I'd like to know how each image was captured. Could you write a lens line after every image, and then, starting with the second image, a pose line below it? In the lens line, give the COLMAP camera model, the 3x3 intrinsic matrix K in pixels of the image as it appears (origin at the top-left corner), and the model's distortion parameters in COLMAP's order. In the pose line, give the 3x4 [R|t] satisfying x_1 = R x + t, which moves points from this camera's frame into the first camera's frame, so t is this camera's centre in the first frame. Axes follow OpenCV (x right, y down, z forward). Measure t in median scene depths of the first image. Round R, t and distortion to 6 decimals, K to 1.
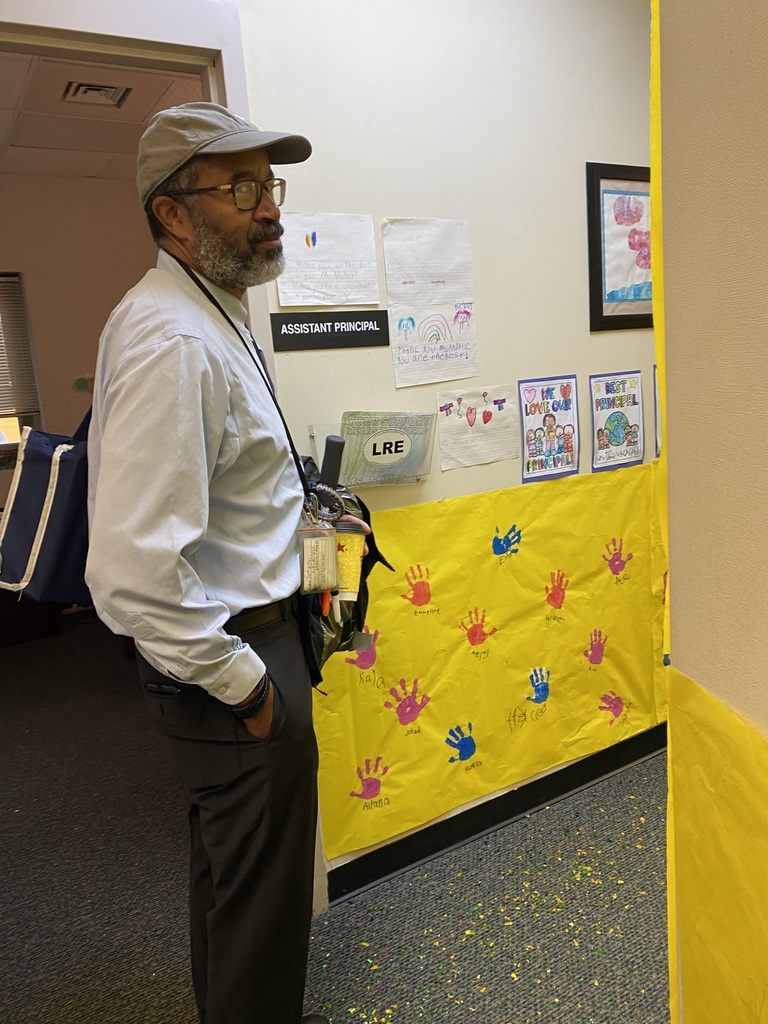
lens RADIAL K [[779.3, 0, 384.0], [0, 779.3, 512.0], [0, 0, 1]] dist [0.004854, -0.003525]
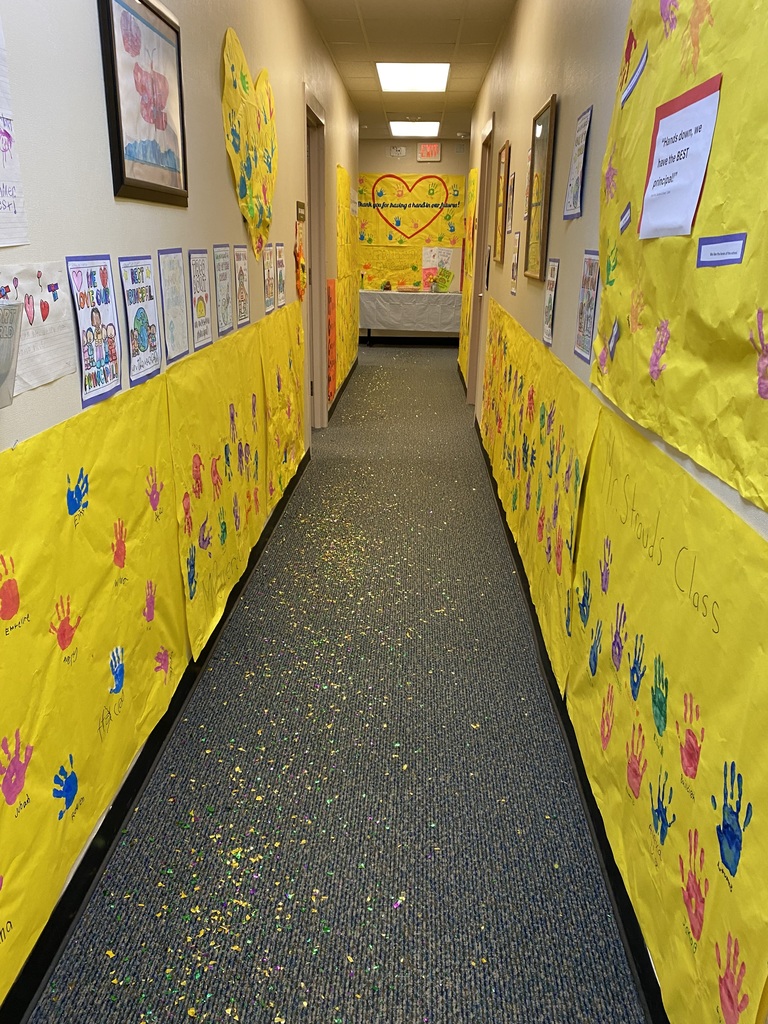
lens RADIAL K [[764.0, 0, 382.4], [0, 764.0, 516.9], [0, 0, 1]] dist [-0.012370, 0.002223]
pose [[0.555623, -0.193239, 0.808667, -0.245894], [0.083890, 0.980682, 0.176705, -0.039146], [-0.827191, -0.030342, 0.561101, 0.380708]]
